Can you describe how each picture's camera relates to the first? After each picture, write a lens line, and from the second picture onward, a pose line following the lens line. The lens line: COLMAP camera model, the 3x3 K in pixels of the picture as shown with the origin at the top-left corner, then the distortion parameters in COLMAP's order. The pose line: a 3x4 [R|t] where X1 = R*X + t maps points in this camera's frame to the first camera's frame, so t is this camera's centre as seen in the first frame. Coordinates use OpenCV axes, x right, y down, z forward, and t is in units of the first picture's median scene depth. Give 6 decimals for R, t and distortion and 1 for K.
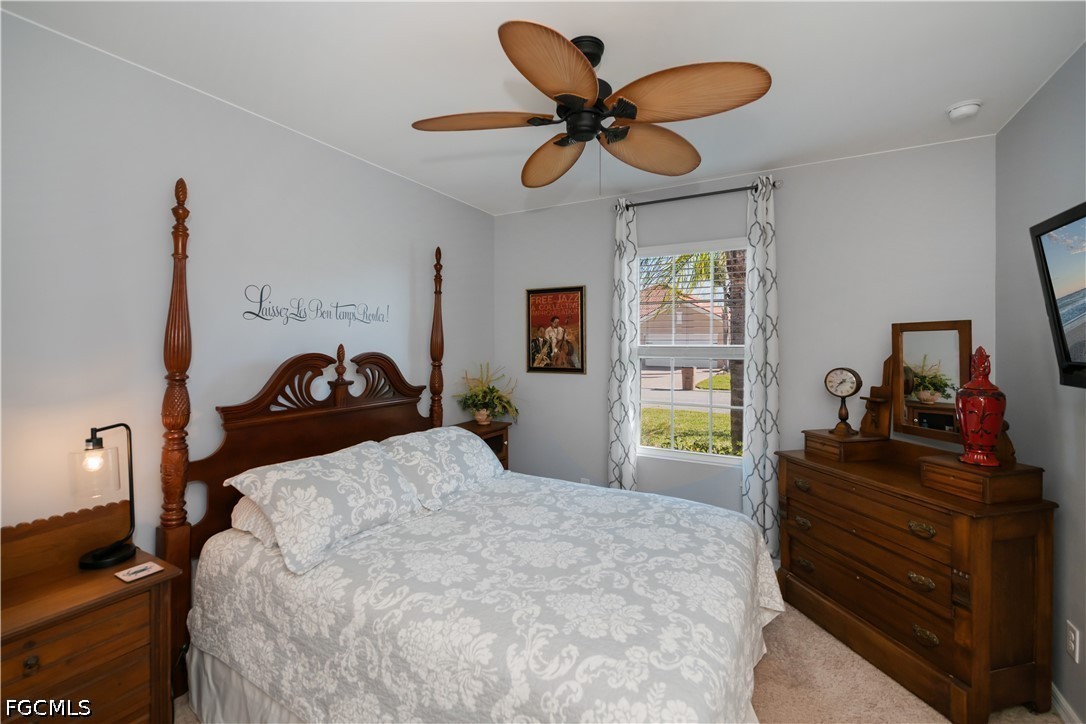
lens RADIAL K [[484.6, 0, 545.3], [0, 484.6, 348.5], [0, 0, 1]] dist [-0.001202, -0.000281]
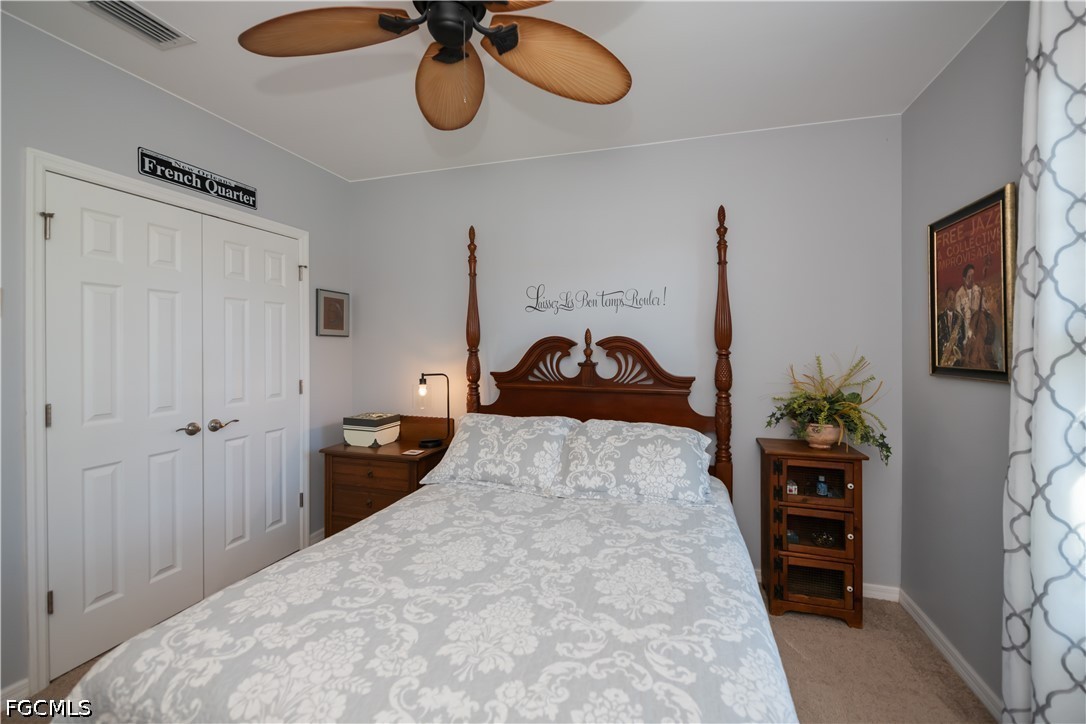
lens RADIAL K [[455.9, 0, 547.5], [0, 455.9, 358.0], [0, 0, 1]] dist [0.003661, -0.004207]
pose [[0.184719, 0.026689, -0.982429, 0.573054], [-0.012510, 0.999614, 0.024803, 0.032189], [0.982712, 0.007708, 0.184981, 0.711171]]
